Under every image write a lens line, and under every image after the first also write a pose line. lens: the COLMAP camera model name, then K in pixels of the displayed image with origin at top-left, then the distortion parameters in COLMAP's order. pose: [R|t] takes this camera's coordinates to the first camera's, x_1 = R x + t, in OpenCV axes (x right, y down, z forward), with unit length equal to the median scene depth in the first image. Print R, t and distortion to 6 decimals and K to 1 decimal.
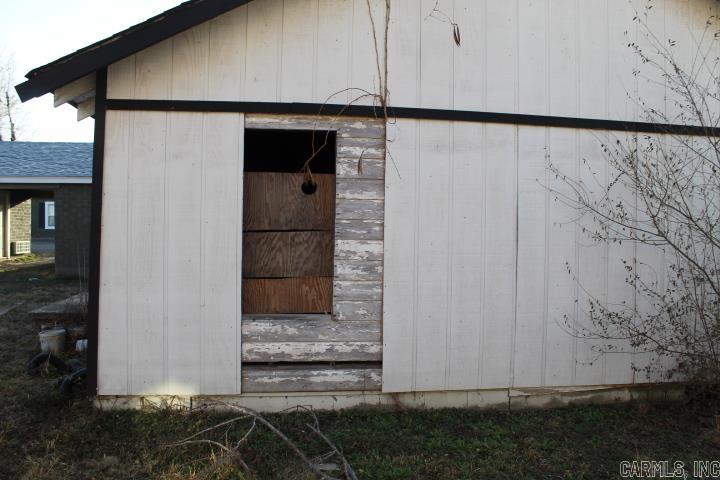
lens RADIAL K [[602.3, 0, 364.9], [0, 602.3, 235.2], [0, 0, 1]] dist [-0.165263, 0.139910]
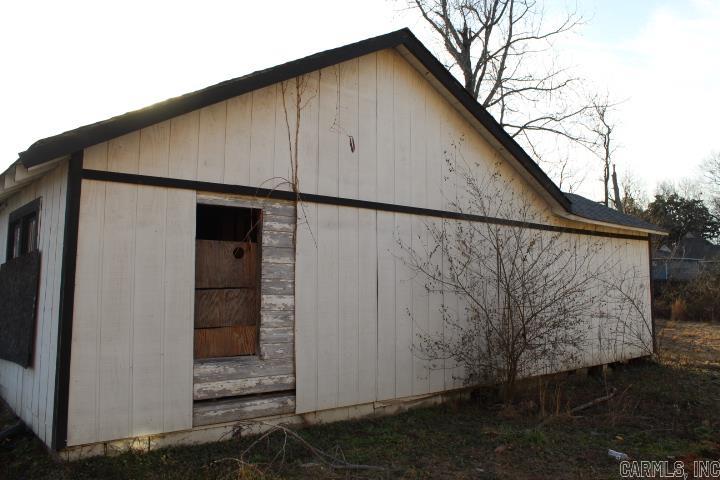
lens RADIAL K [[602.3, 0, 360.2], [0, 602.3, 239.6], [0, 0, 1]] dist [-0.165263, 0.139910]
pose [[0.850641, 0.027732, 0.525016, -0.533149], [0.015646, 0.996830, -0.078004, -0.007258], [-0.525515, 0.074567, 0.847511, -0.178543]]
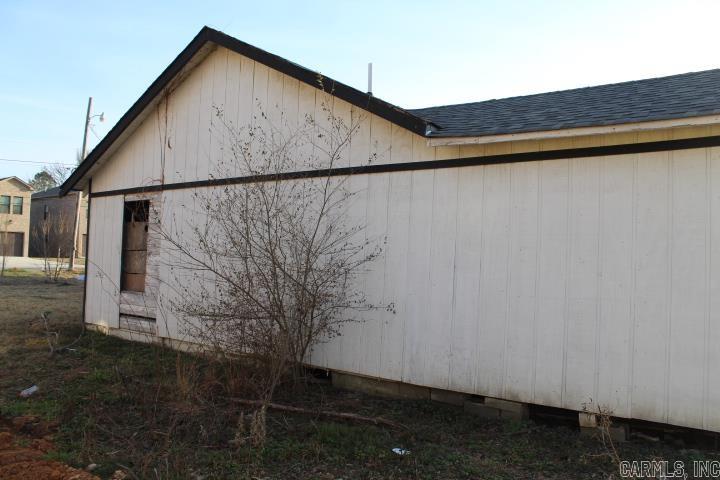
lens RADIAL K [[602.3, 0, 360.1], [0, 602.3, 238.7], [0, 0, 1]] dist [-0.165263, 0.139910]
pose [[0.702608, -0.023604, -0.711186, 1.811670], [-0.027932, 0.997764, -0.060711, 0.052800], [0.711029, 0.062521, 0.700378, 0.136838]]
